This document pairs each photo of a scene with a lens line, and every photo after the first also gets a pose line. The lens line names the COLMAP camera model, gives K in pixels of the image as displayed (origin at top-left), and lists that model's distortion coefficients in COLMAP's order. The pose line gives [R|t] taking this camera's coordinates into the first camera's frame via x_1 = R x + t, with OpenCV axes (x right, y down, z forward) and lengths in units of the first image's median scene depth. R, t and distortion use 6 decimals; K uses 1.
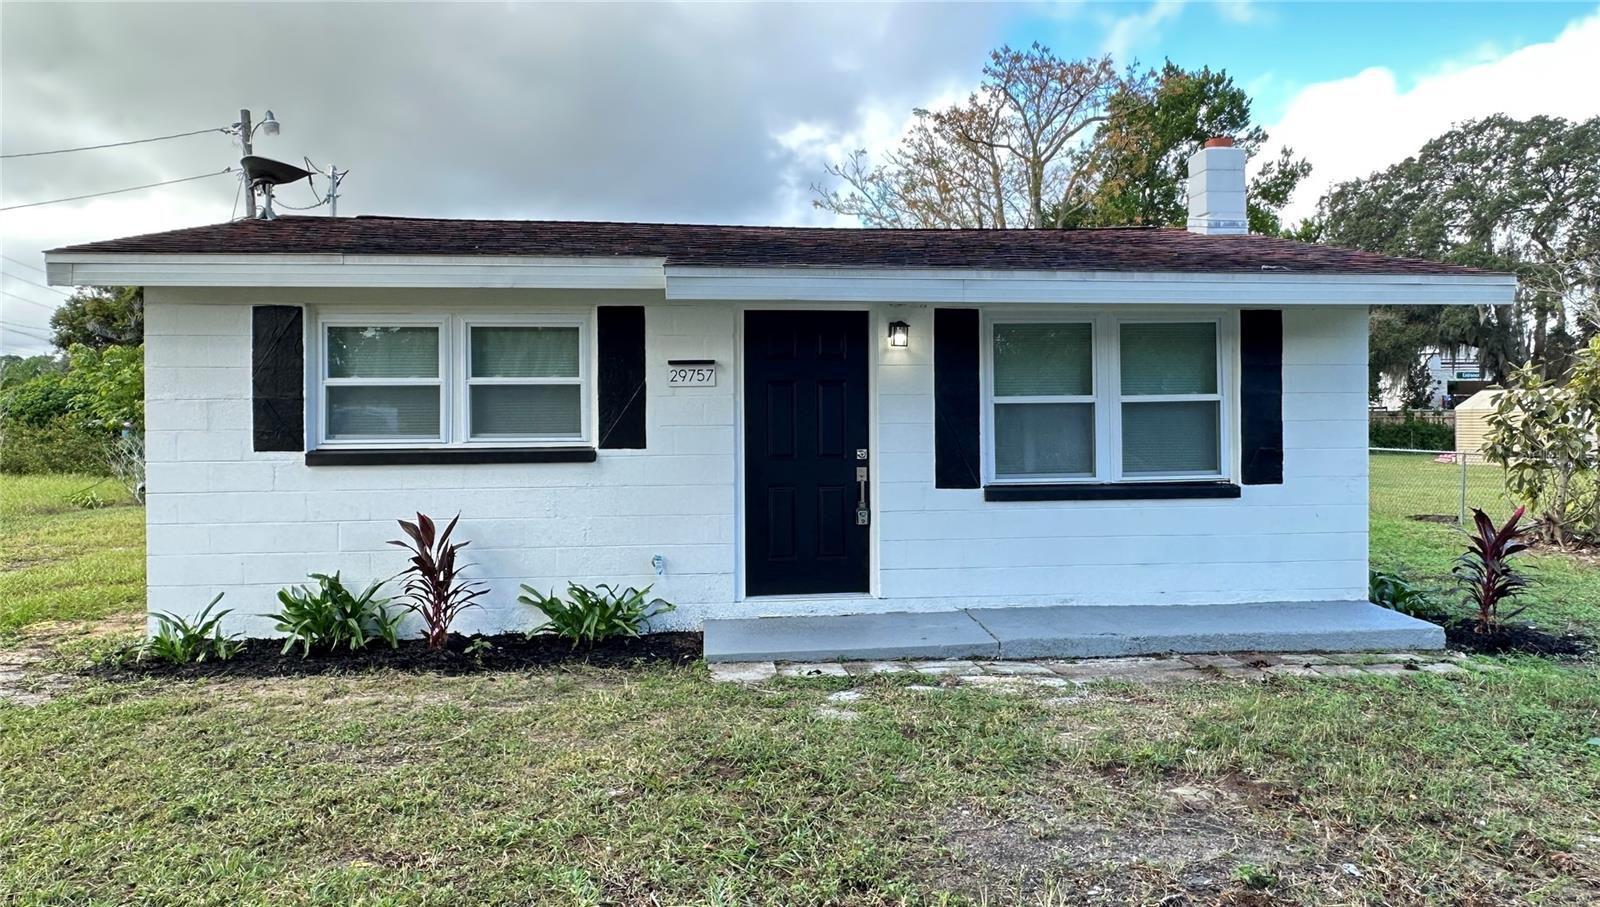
lens RADIAL K [[1091.8, 0, 800.0], [0, 1091.8, 453.5], [0, 0, 1]] dist [-0.004671, -0.003184]
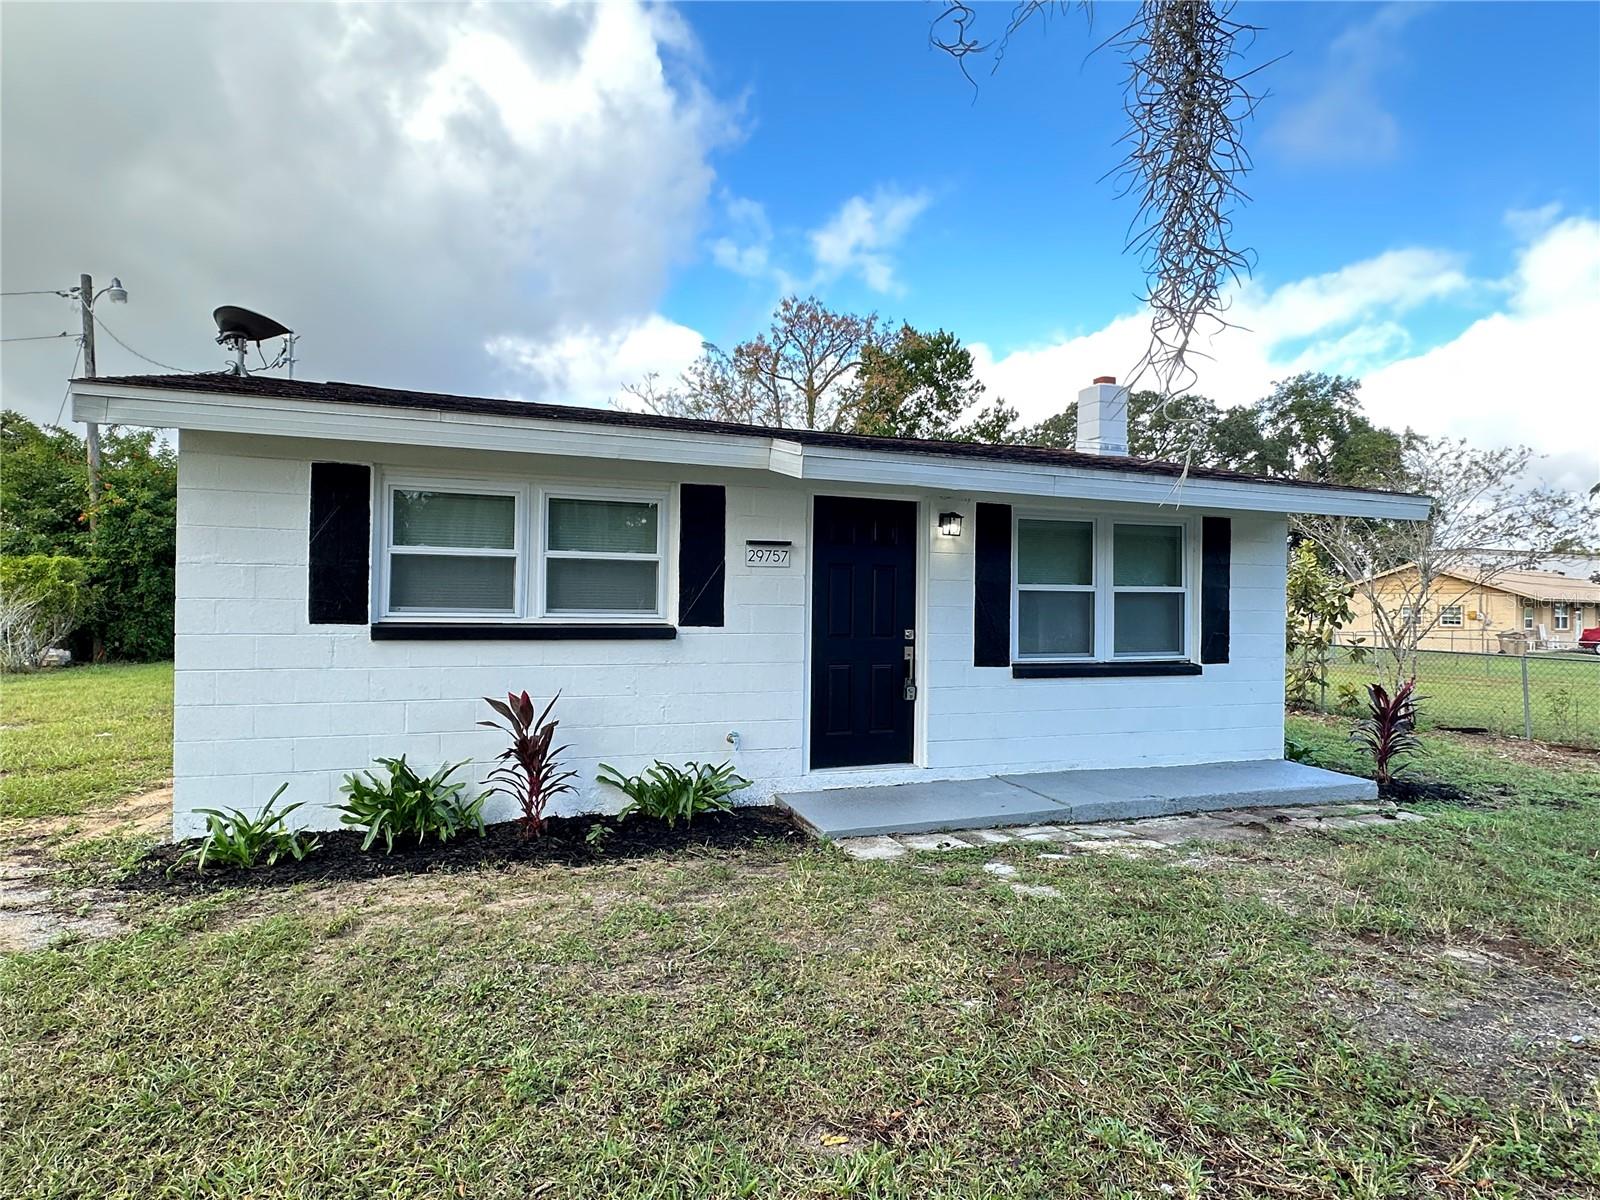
lens RADIAL K [[905.8, 0, 797.8], [0, 905.8, 625.8], [0, 0, 1]] dist [-0.002412, -0.000358]
pose [[0.968185, 0.014284, 0.249829, -0.284303], [-0.012470, 0.999883, -0.008841, 0.001422], [-0.249926, 0.005444, 0.968250, 0.168468]]
